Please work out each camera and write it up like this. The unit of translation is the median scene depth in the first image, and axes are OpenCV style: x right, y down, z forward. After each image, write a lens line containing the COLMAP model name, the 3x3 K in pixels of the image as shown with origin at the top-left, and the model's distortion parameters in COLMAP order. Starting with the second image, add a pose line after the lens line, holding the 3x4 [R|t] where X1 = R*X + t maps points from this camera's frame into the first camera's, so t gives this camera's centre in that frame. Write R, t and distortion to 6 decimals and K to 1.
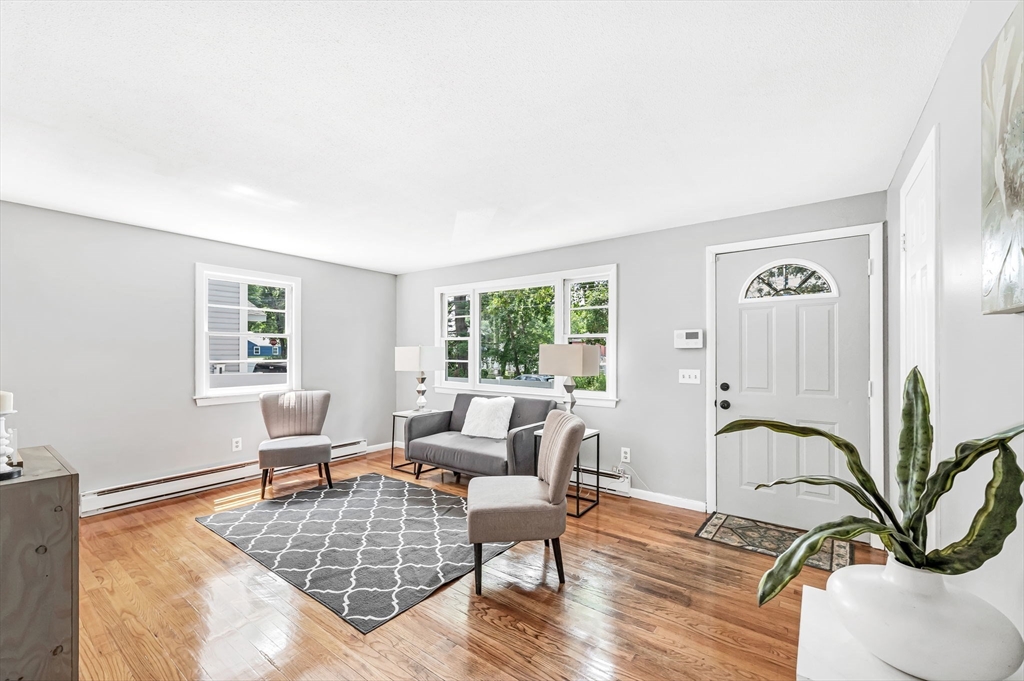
lens RADIAL K [[424.4, 0, 509.2], [0, 424.4, 347.0], [0, 0, 1]] dist [0.002581, -0.000496]
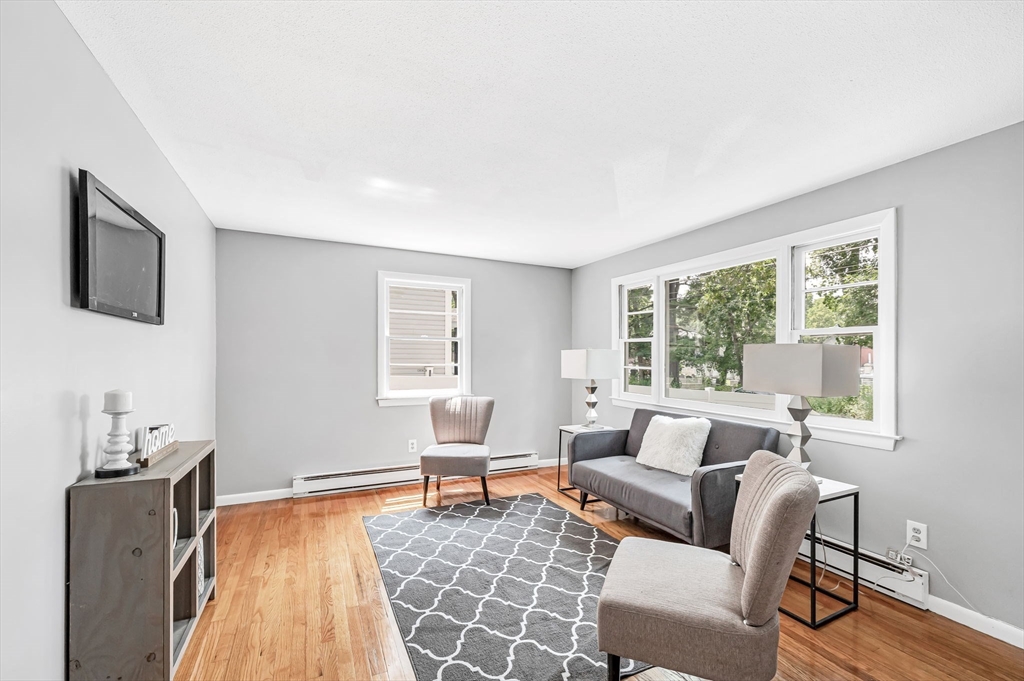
lens RADIAL K [[424.4, 0, 517.7], [0, 424.4, 351.1], [0, 0, 1]] dist [0.002581, -0.000496]
pose [[0.885684, -0.002211, -0.464283, 0.062019], [0.000750, 0.999994, -0.003332, 0.005795], [0.464288, 0.002603, 0.885680, 0.232051]]
